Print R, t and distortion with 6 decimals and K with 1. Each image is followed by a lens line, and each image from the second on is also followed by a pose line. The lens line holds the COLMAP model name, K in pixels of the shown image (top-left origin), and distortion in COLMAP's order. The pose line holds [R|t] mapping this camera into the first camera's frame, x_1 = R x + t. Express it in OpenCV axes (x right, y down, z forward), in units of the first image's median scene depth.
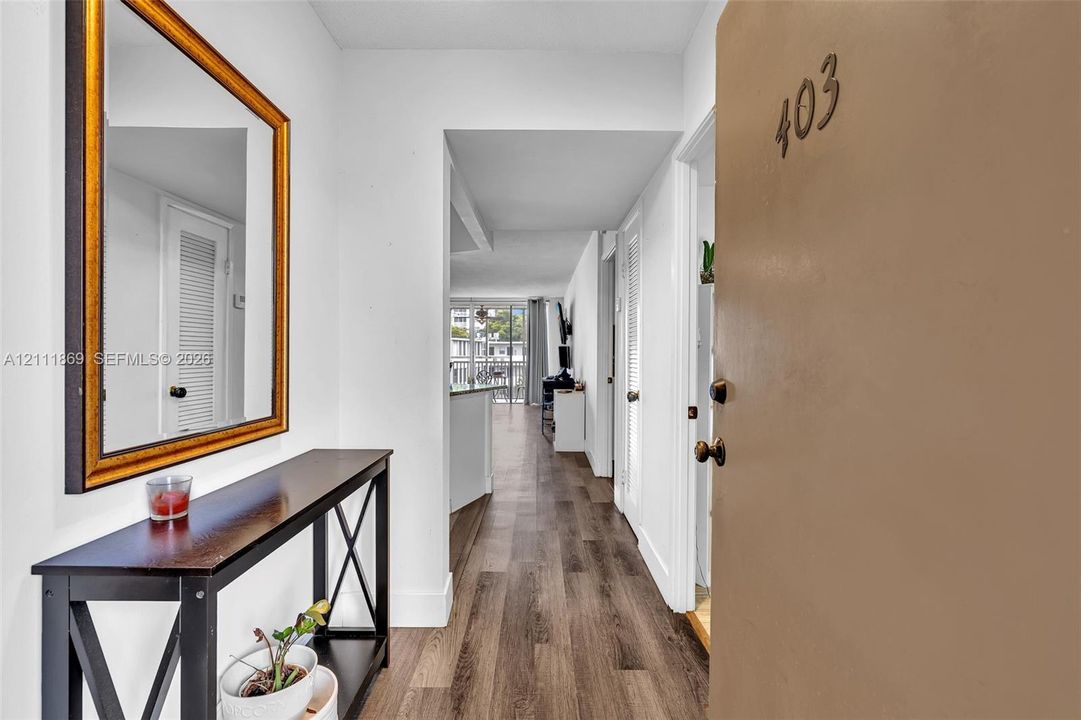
lens RADIAL K [[483.8, 0, 543.9], [0, 483.8, 360.1], [0, 0, 1]] dist [-0.004952, 0.001460]
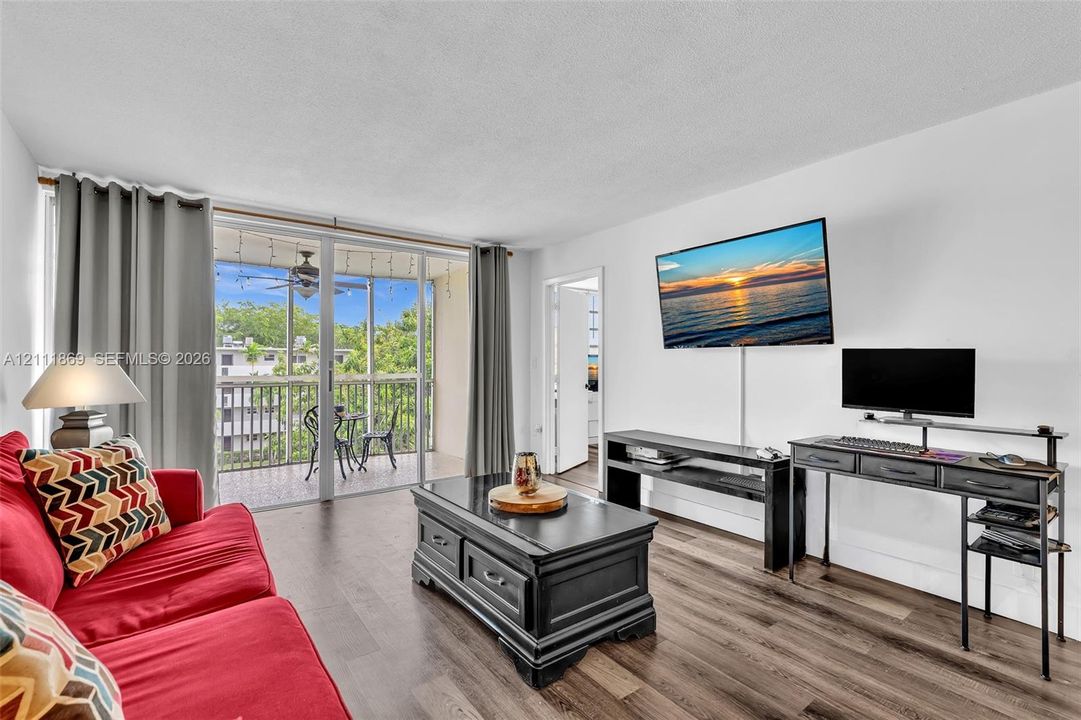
lens RADIAL K [[483.8, 0, 538.2], [0, 483.8, 357.8], [0, 0, 1]] dist [-0.004952, 0.001460]
pose [[0.809621, 0.002871, 0.586946, -0.244802], [0.010151, 0.999770, -0.018892, -0.012232], [-0.586865, 0.021254, 0.809406, 0.606658]]
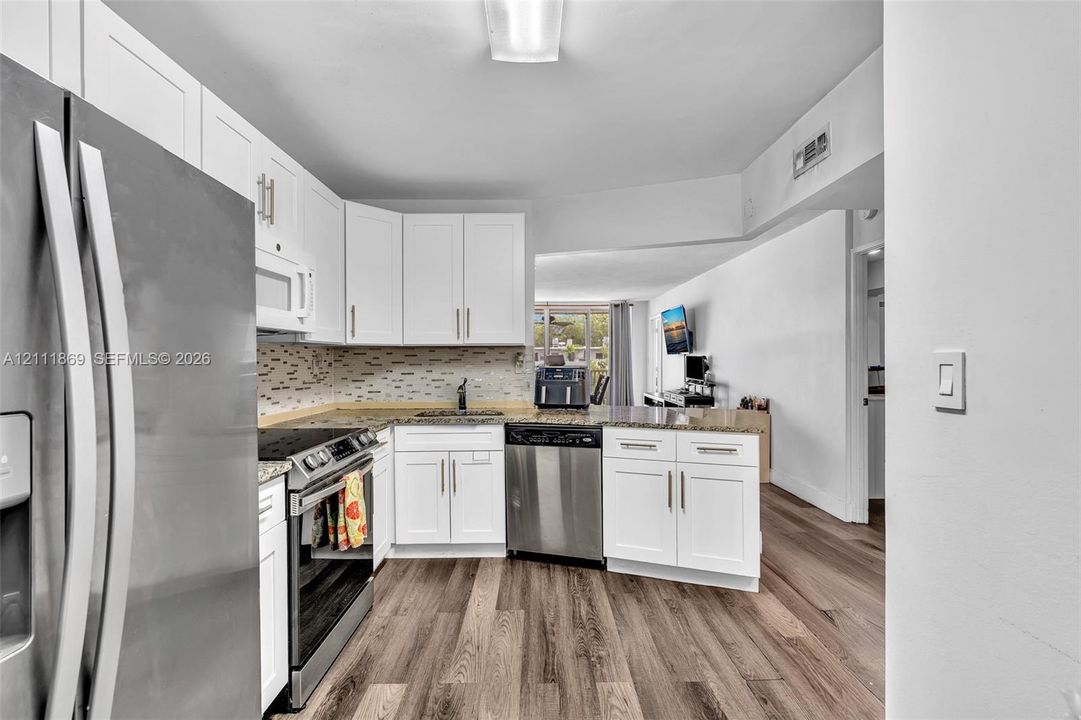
lens RADIAL K [[483.8, 0, 544.4], [0, 483.8, 358.7], [0, 0, 1]] dist [-0.004952, 0.001460]
pose [[0.999914, -0.002813, 0.012776, -0.168743], [0.002979, 0.999911, -0.012968, -0.008597], [-0.012738, 0.013005, 0.999834, 0.086951]]
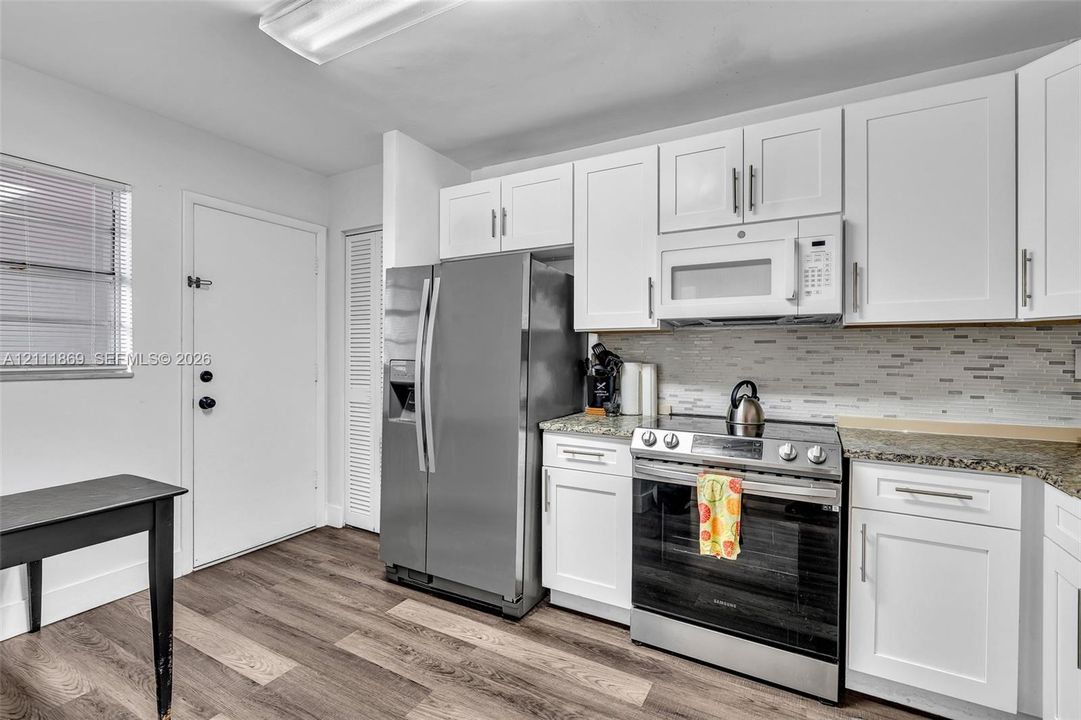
lens RADIAL K [[483.8, 0, 541.6], [0, 483.8, 356.6], [0, 0, 1]] dist [-0.004952, 0.001460]
pose [[-0.484769, 0.001999, -0.874640, -0.067234], [-0.017225, 0.999782, 0.011832, -0.008196], [0.874473, 0.020802, -0.484629, 0.302131]]
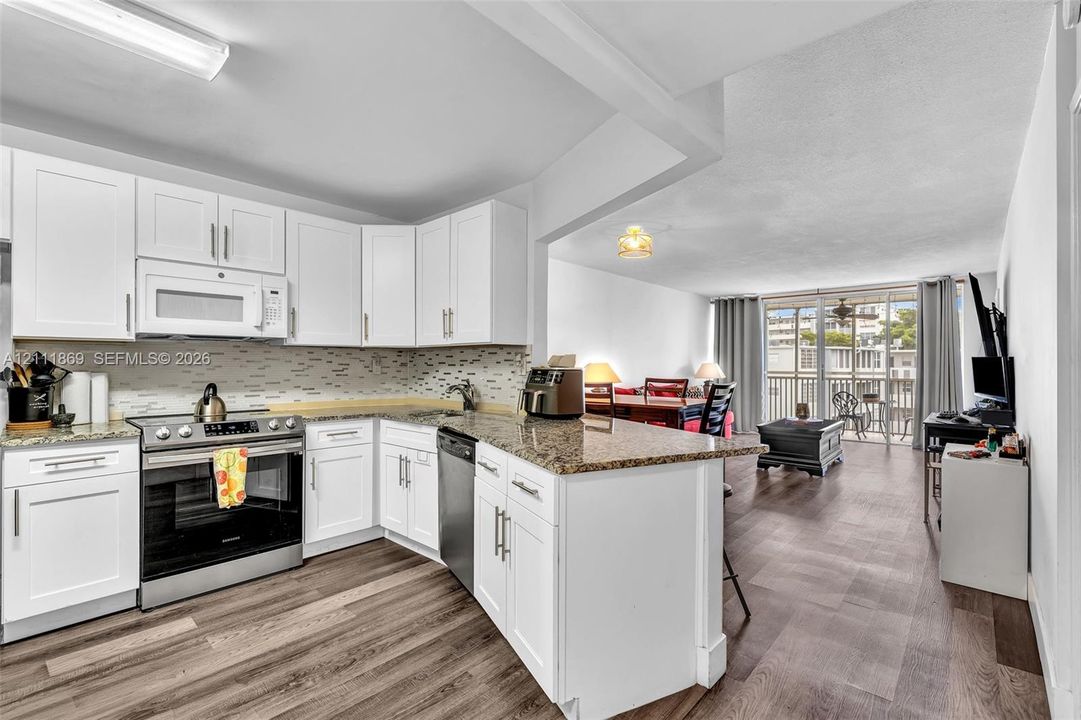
lens RADIAL K [[483.8, 0, 542.6], [0, 483.8, 359.5], [0, 0, 1]] dist [-0.004952, 0.001460]
pose [[0.737591, -0.005660, -0.675224, 0.029672], [-0.010612, 0.999744, -0.019973, -0.006940], [0.675164, 0.021898, 0.737342, 0.204319]]
